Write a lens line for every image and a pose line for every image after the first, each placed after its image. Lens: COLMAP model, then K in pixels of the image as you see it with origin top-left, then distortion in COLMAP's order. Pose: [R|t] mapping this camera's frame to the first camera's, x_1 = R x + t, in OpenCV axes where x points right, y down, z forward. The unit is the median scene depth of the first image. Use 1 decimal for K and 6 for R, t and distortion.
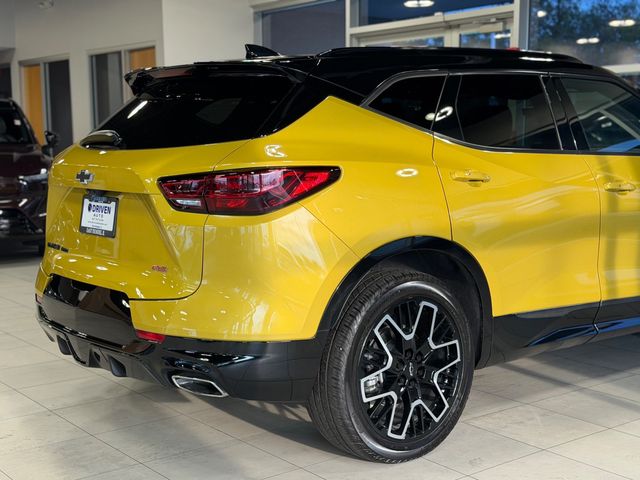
lens RADIAL K [[917.4, 0, 320.0], [0, 917.4, 240.0], [0, 0, 1]] dist [0.166535, -0.168523]
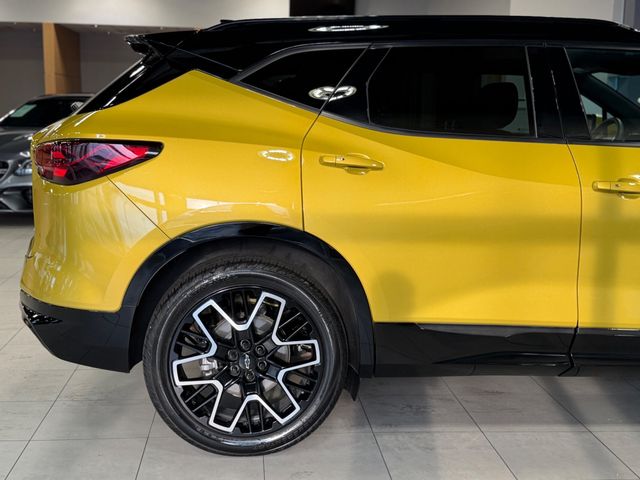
lens RADIAL K [[804.9, 0, 320.0], [0, 804.9, 240.0], [0, 0, 1]] dist [0.164093, -0.003413]
pose [[0.830505, 0.101506, -0.547685, 0.585396], [-0.085360, 0.994834, 0.054940, -0.034823], [0.550432, 0.001122, 0.834879, 0.337063]]
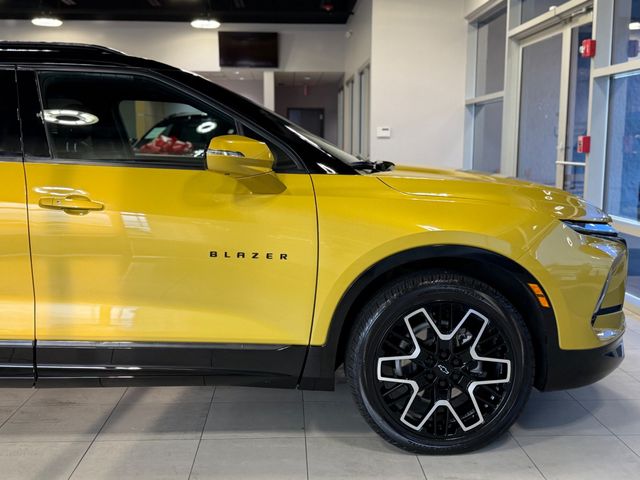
lens RADIAL K [[756.0, 0, 320.0], [0, 756.0, 240.0], [0, 0, 1]] dist [0.113725, -0.039312]
pose [[0.809254, 0.083559, -0.581486, 1.058402], [-0.074790, 0.996432, 0.039102, -0.081664], [0.582679, 0.011846, 0.812616, 0.696189]]
